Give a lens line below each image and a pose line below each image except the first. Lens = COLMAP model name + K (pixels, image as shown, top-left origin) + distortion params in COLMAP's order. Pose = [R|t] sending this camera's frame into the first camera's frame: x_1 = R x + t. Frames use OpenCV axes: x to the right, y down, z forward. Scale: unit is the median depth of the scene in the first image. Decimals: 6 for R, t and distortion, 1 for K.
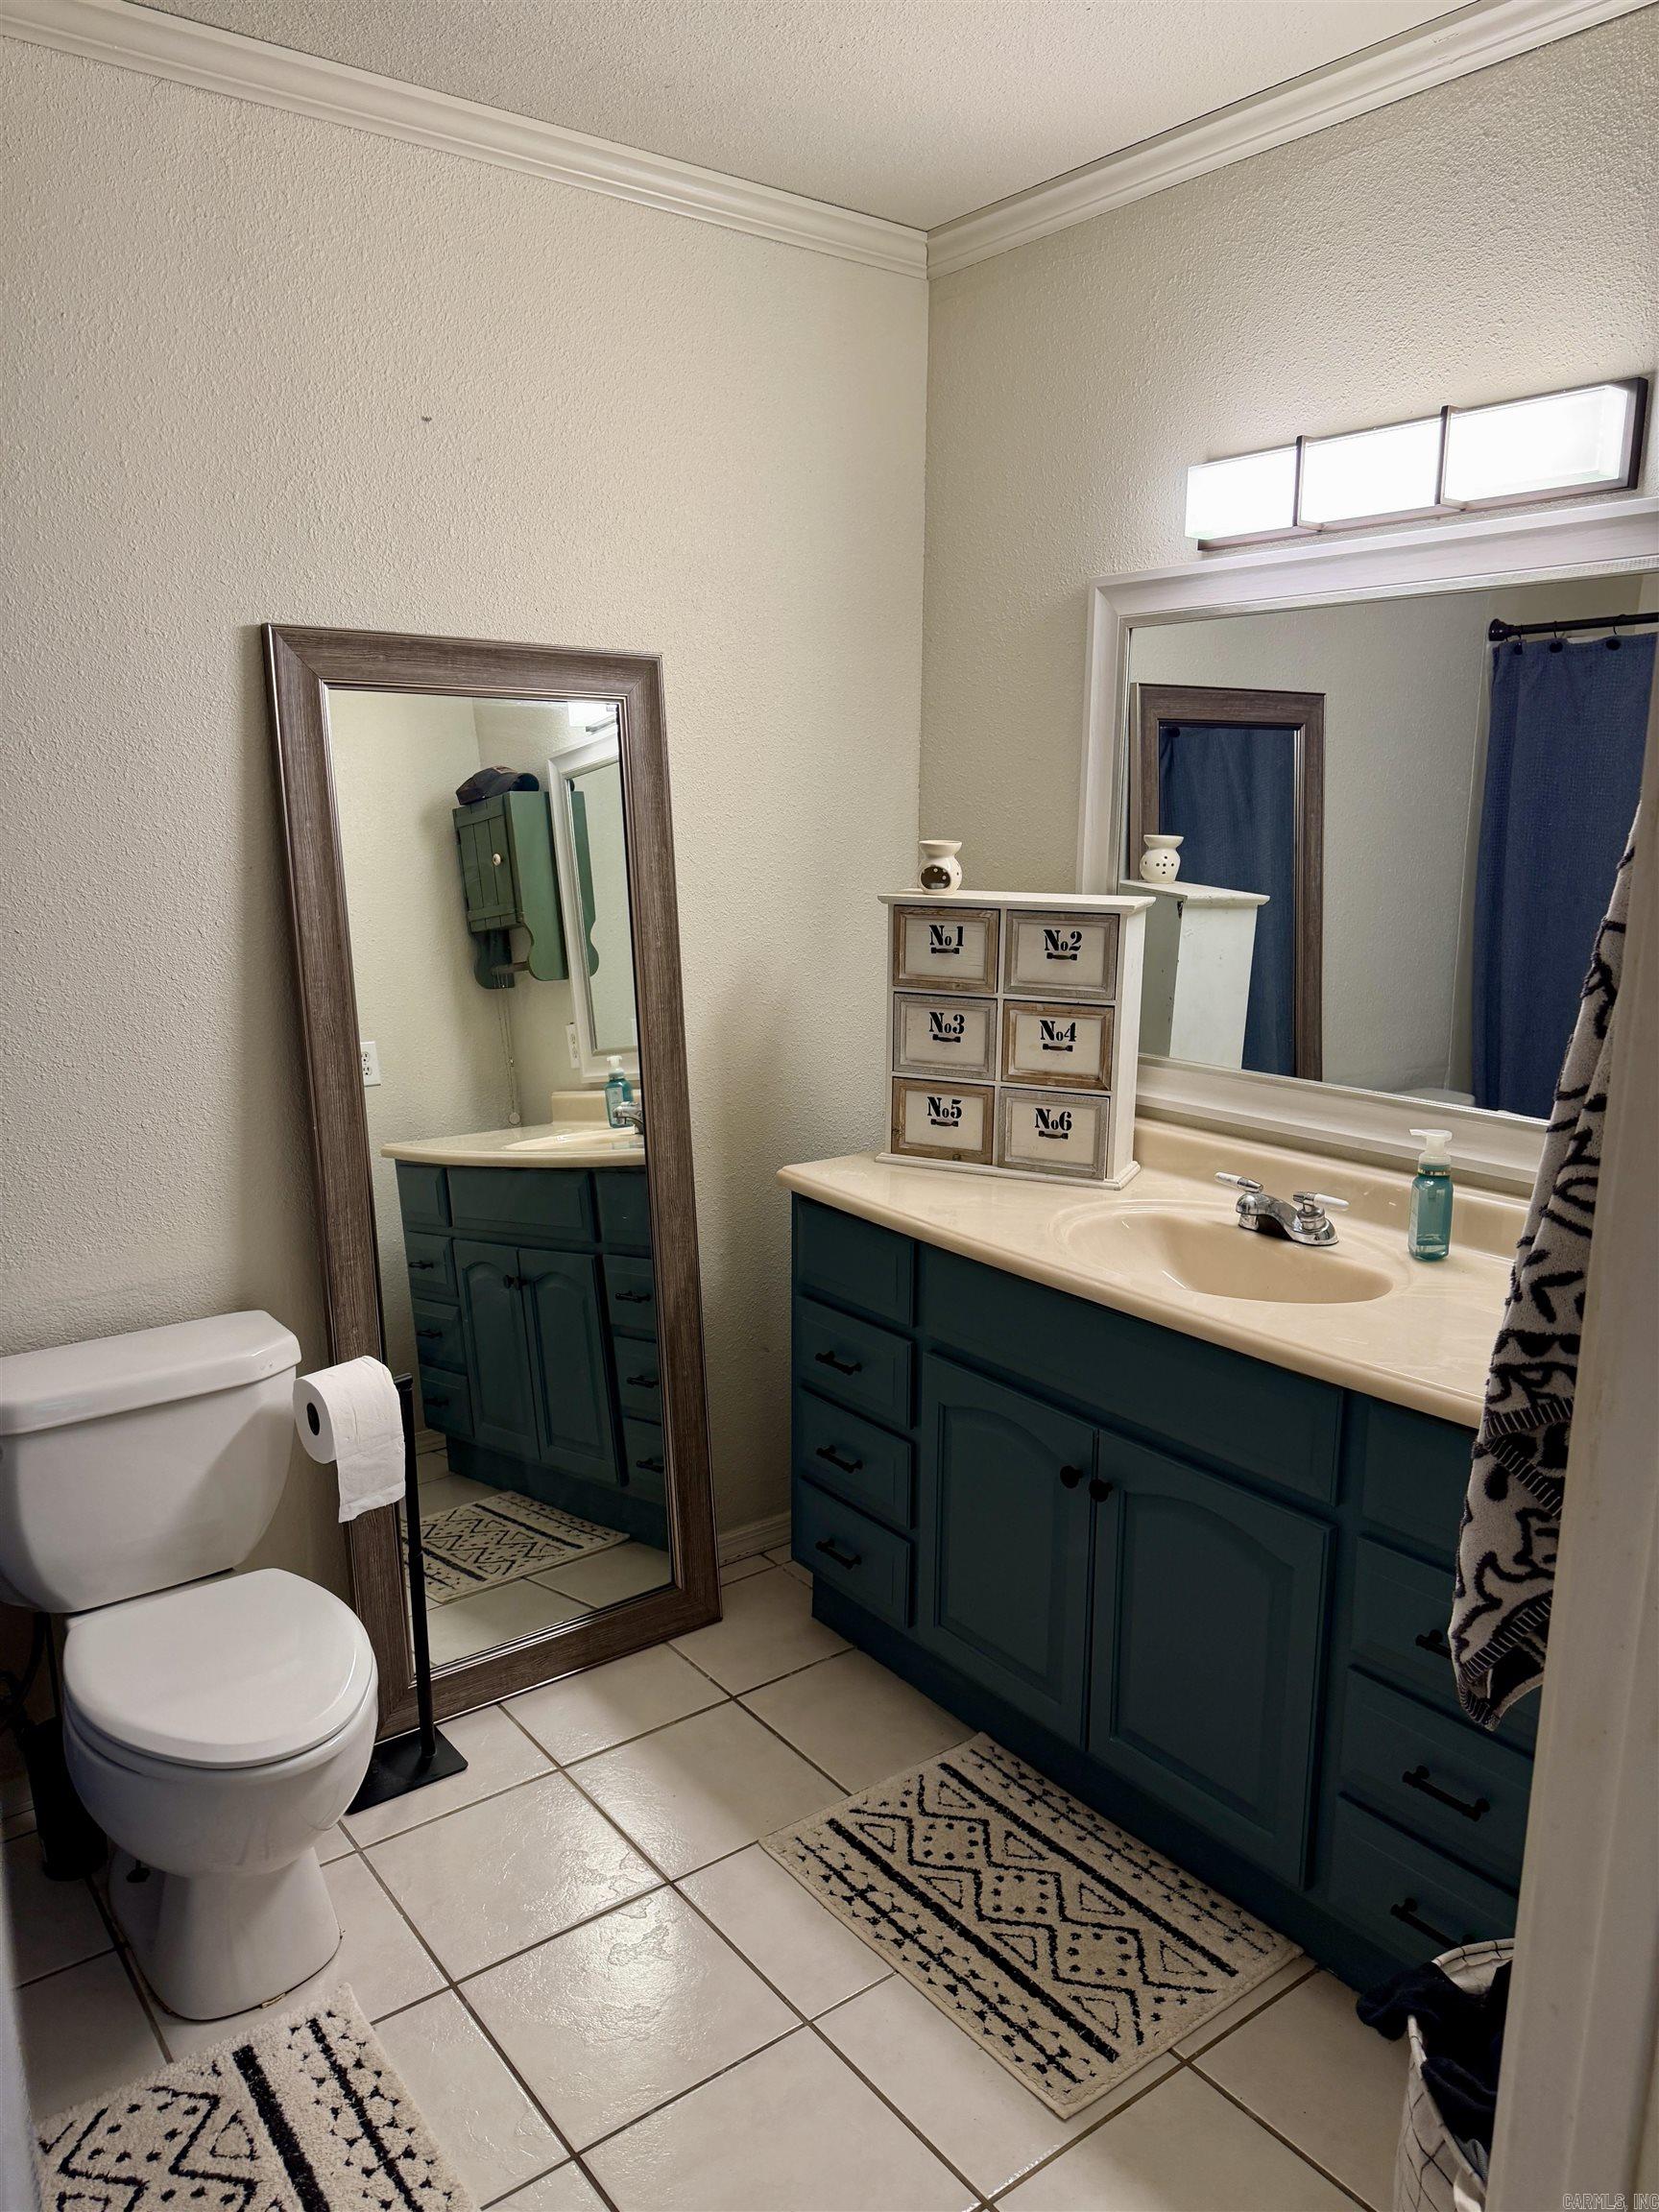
lens RADIAL K [[1567.1, 0, 797.3], [0, 1567.1, 1192.2], [0, 0, 1]] dist [0.158037, -0.255786]
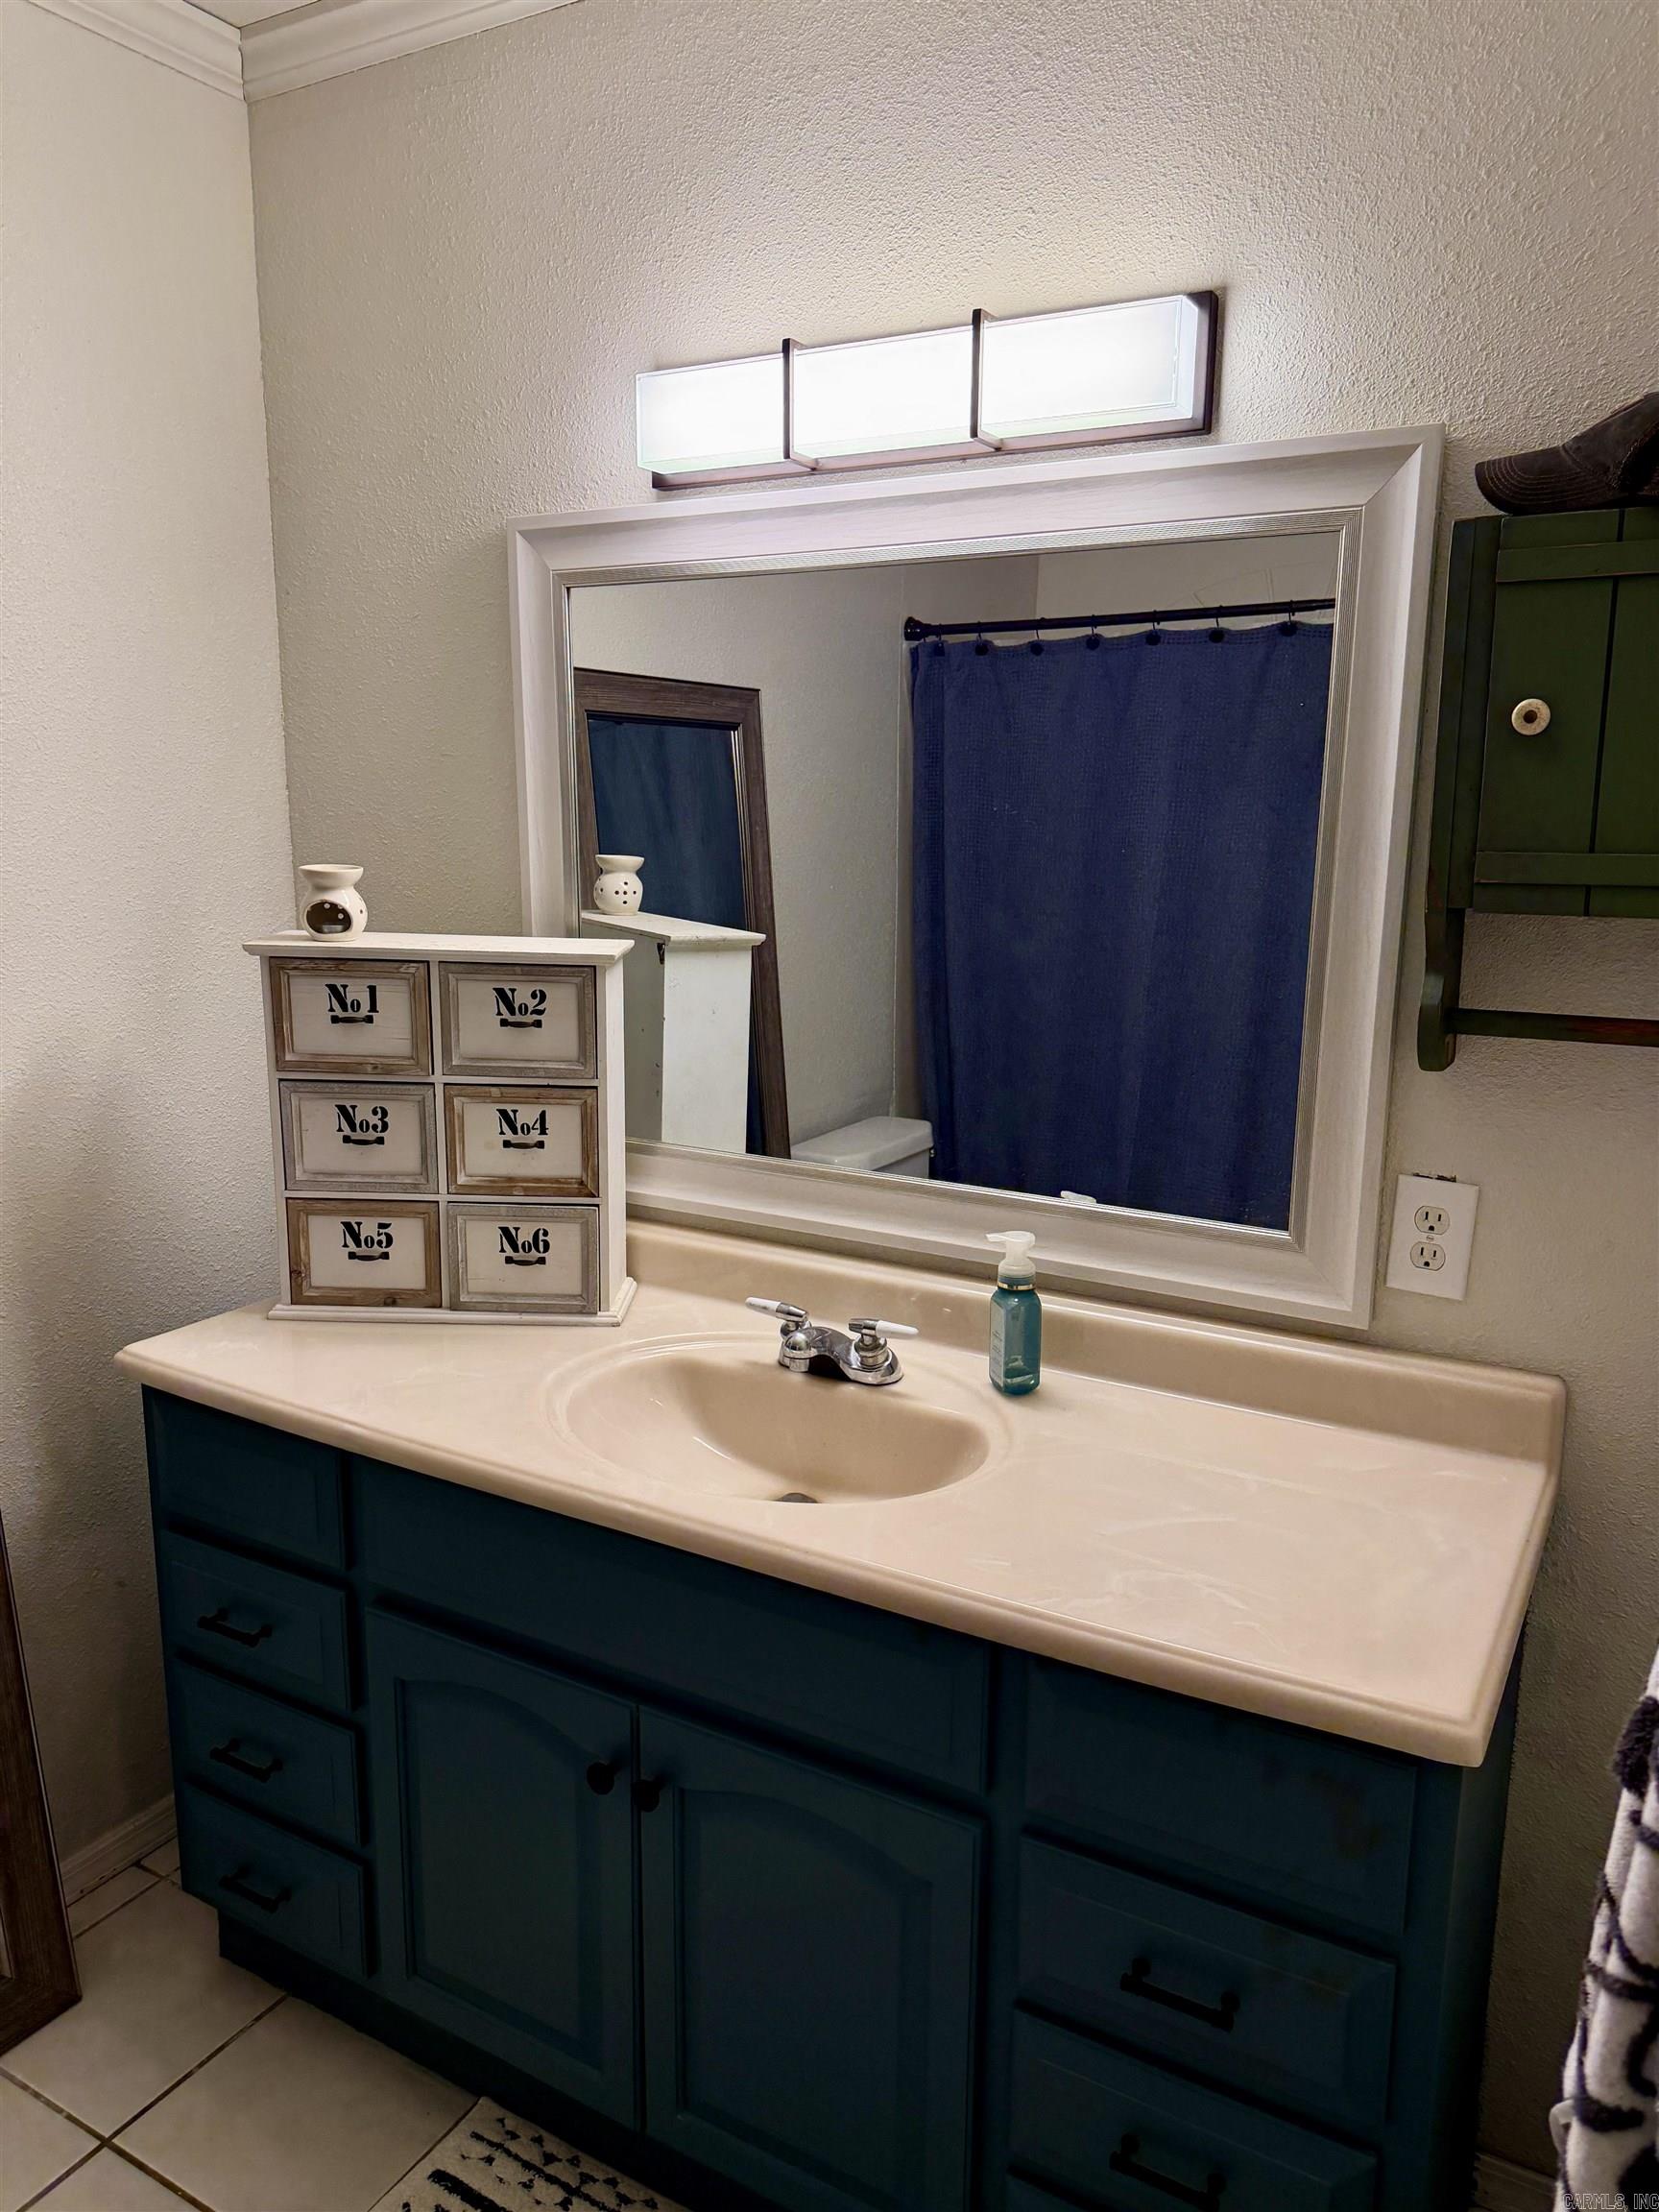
lens RADIAL K [[1553.4, 0, 821.5], [0, 1553.4, 1124.8], [0, 0, 1]] dist [0.072217, -0.099519]
pose [[0.920271, -0.071690, 0.384657, 0.015169], [0.086344, 0.996045, -0.020938, -0.072935], [-0.381635, 0.052482, 0.922822, 0.277085]]
